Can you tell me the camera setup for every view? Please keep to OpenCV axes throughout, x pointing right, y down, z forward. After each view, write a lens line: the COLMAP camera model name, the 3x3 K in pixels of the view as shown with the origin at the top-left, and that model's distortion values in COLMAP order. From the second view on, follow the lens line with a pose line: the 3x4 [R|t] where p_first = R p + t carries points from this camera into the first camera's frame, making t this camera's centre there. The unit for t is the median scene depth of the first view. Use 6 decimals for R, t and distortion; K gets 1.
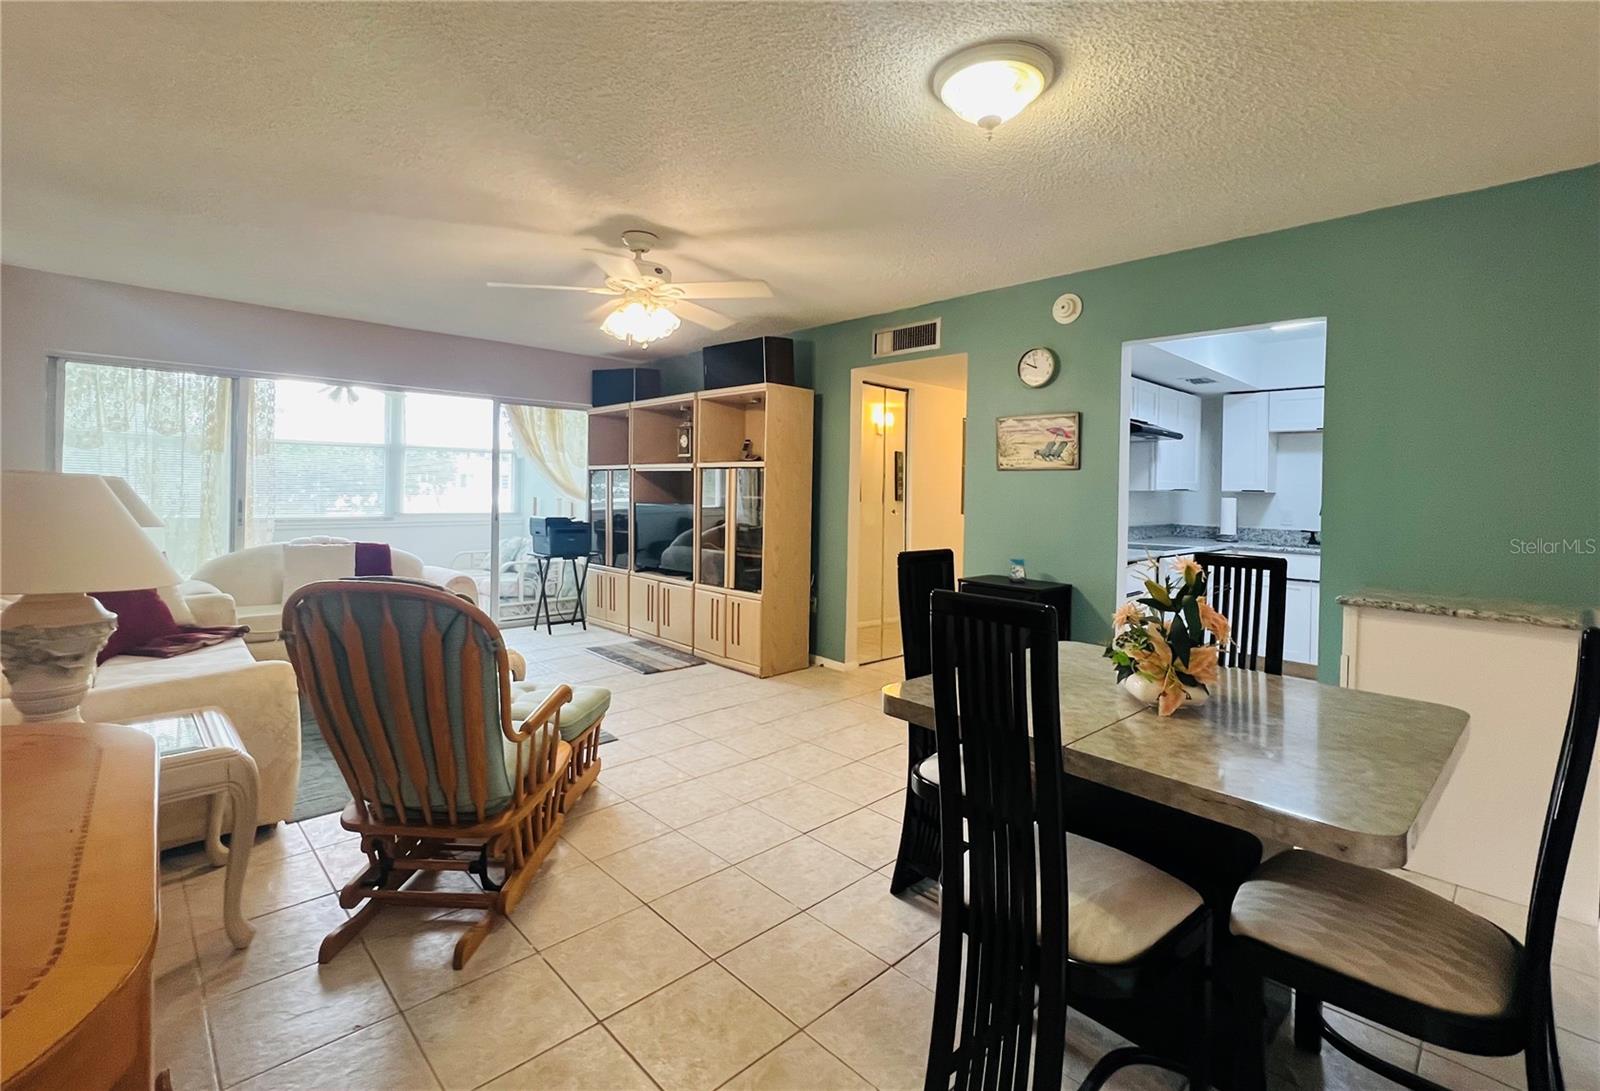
lens RADIAL K [[722.7, 0, 794.8], [0, 722.7, 495.5], [0, 0, 1]] dist [0.001286, 0.000630]
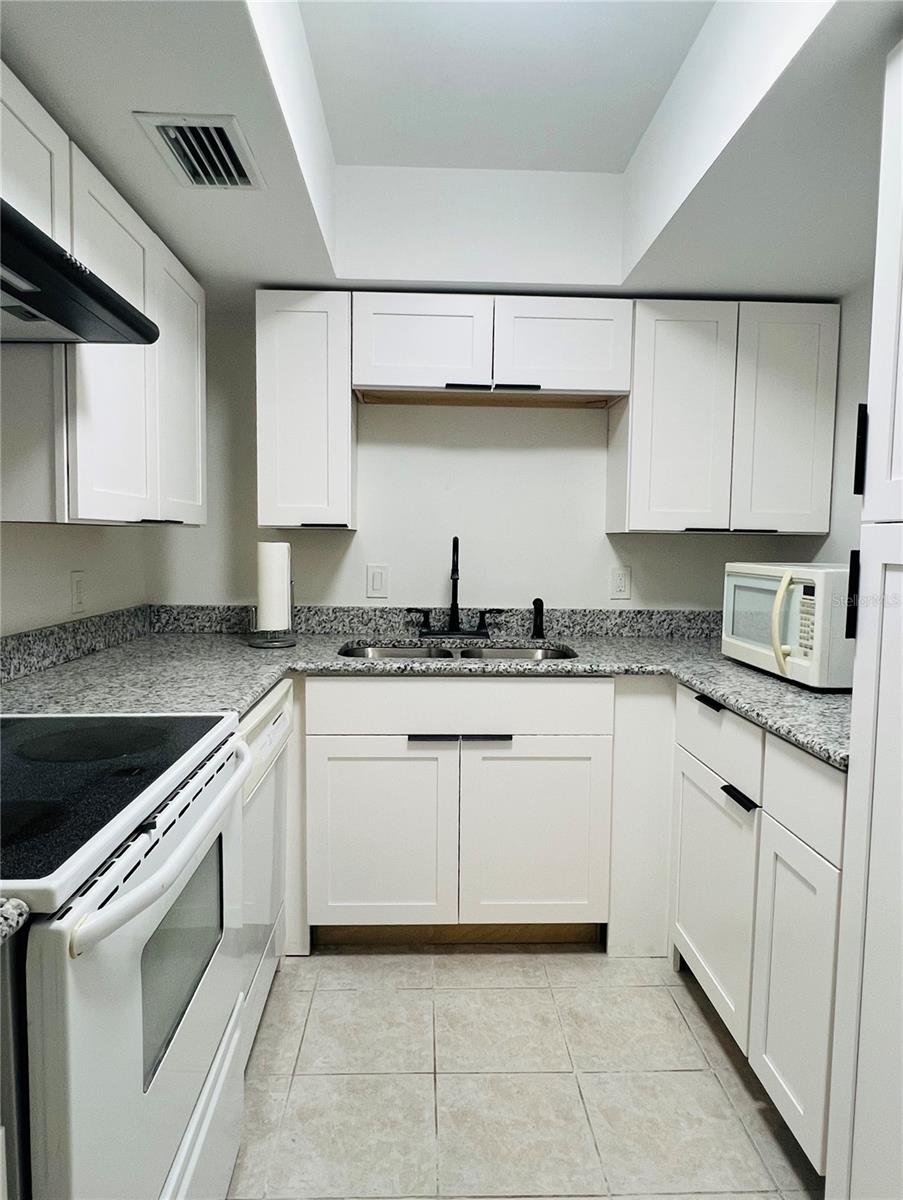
lens RADIAL K [[685.4, 0, 451.5], [0, 685.4, 600.0], [0, 0, 1]] dist [0.004649, -0.001376]
pose [[0.658083, -0.072173, 0.749478, 0.516704], [0.007049, 0.995942, 0.089717, 0.002648], [-0.752913, -0.053758, 0.655921, 0.927216]]
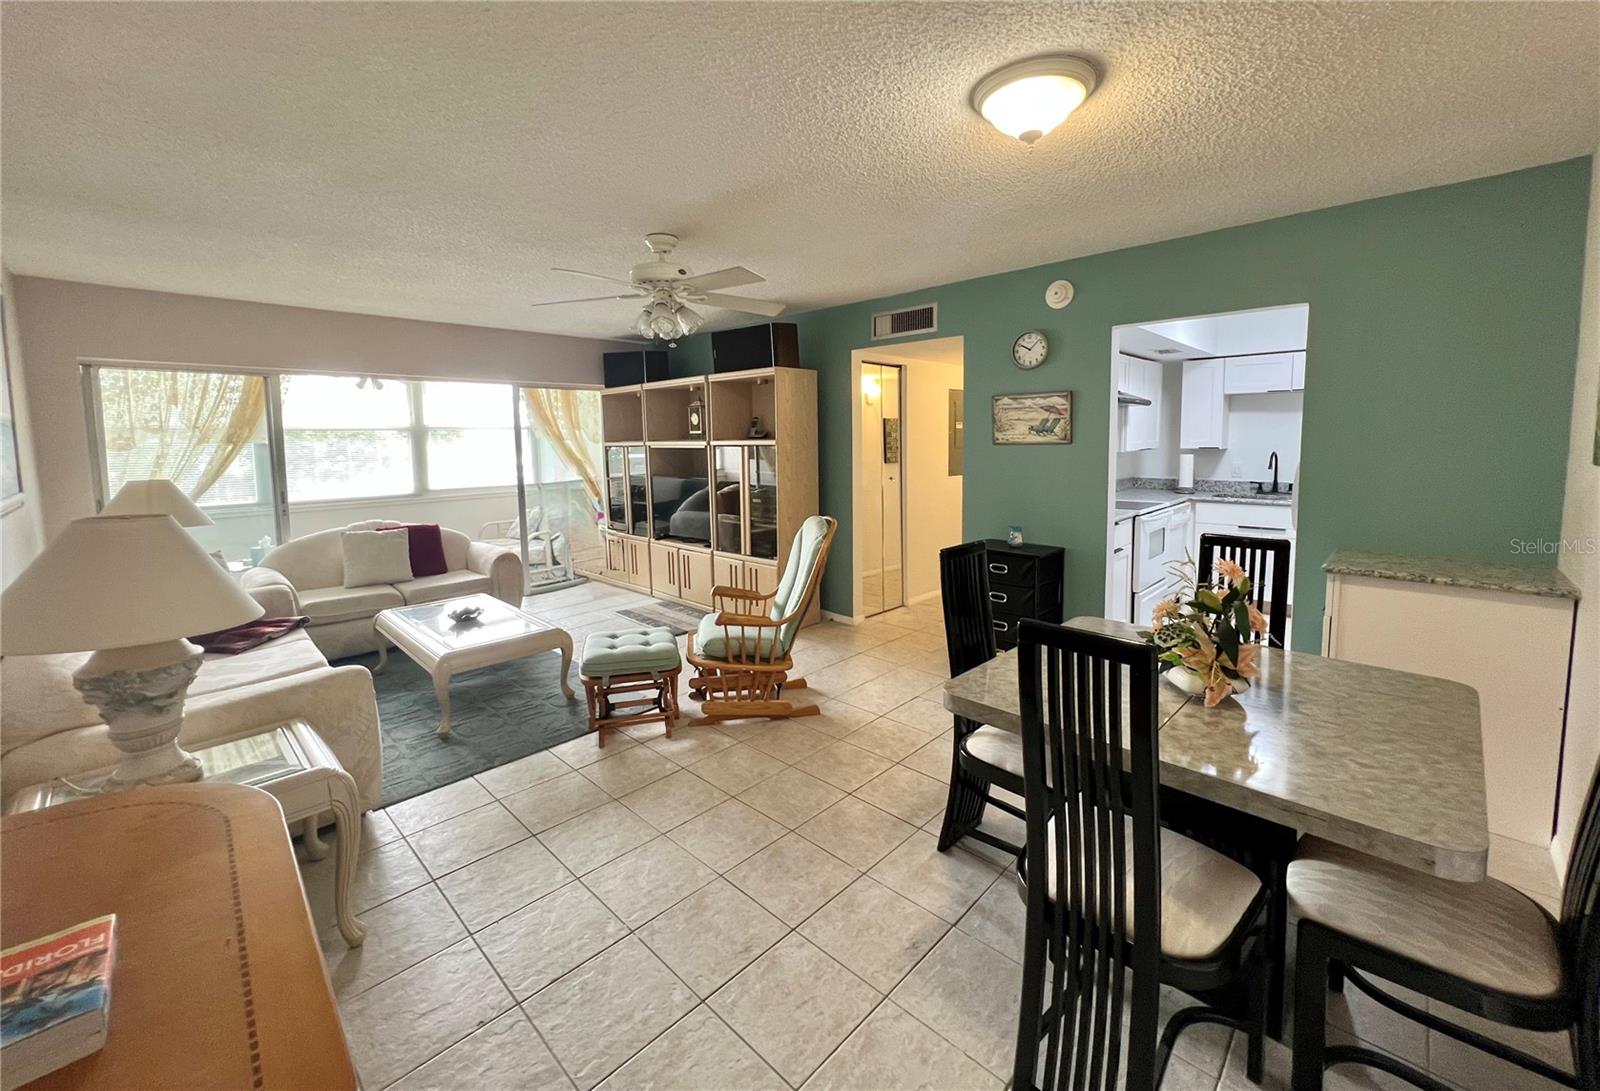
lens RADIAL K [[644.8, 0, 797.9], [0, 644.8, 495.6], [0, 0, 1]] dist [0.001512, -0.000004]
pose [[0.998648, -0.037884, 0.035595, -0.055292], [0.034977, 0.996260, 0.079009, -0.046557], [-0.038455, -0.077658, 0.996238, 0.032278]]
